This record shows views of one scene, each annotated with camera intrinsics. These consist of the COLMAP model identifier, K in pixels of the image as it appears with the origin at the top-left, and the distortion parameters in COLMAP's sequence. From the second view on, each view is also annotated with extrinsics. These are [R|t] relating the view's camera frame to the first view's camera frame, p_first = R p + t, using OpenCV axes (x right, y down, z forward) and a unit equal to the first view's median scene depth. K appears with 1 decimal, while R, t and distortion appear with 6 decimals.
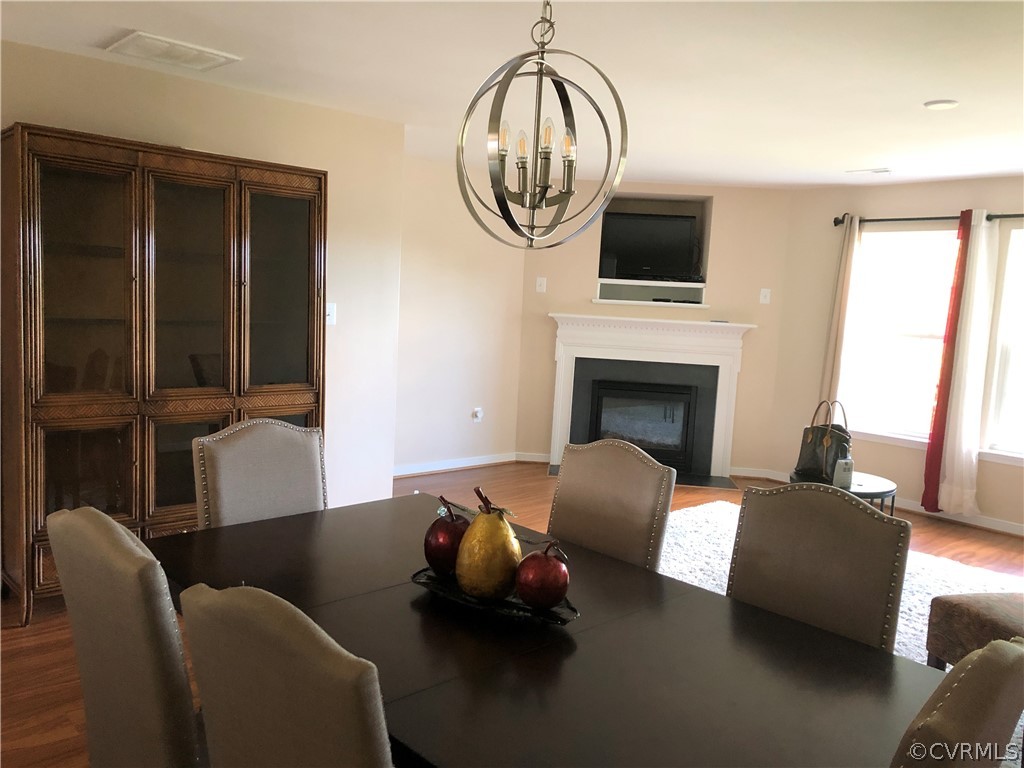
lens RADIAL K [[769.1, 0, 511.8], [0, 769.1, 374.2], [0, 0, 1]] dist [-0.006883, -0.008290]
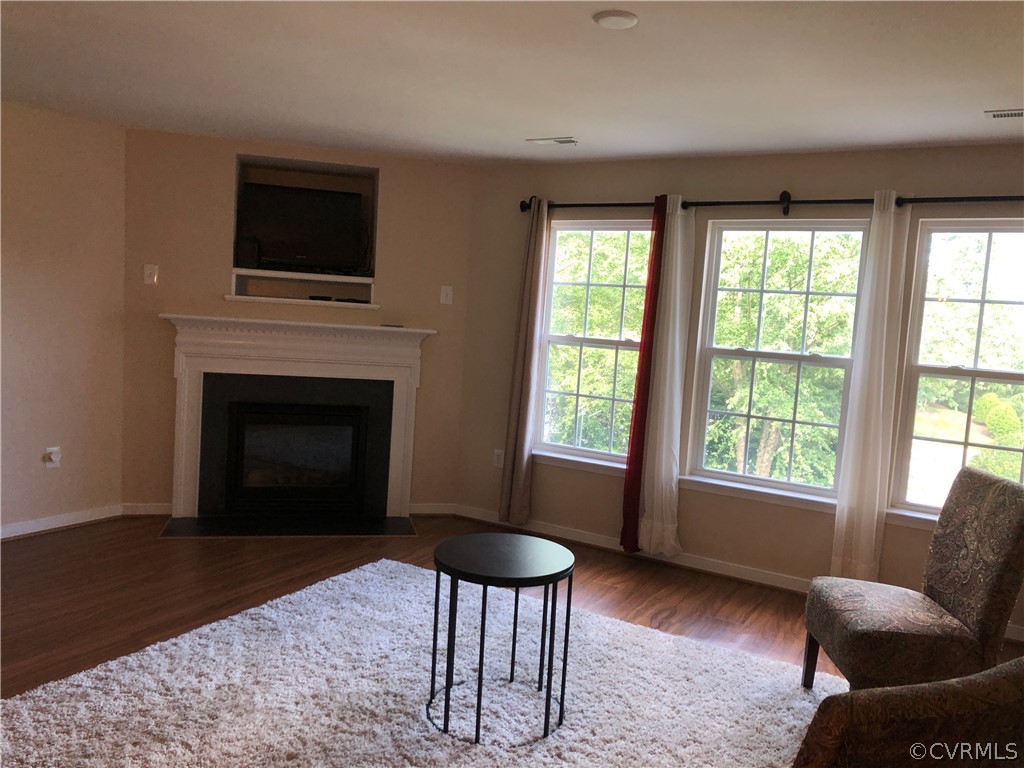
lens RADIAL K [[769.1, 0, 511.8], [0, 769.1, 374.2], [0, 0, 1]] dist [-0.006883, -0.008290]
pose [[0.941351, -0.017417, 0.336979, 0.116766], [0.019114, 0.999816, -0.001717, -0.013961], [-0.336887, 0.008057, 0.941511, 0.202193]]
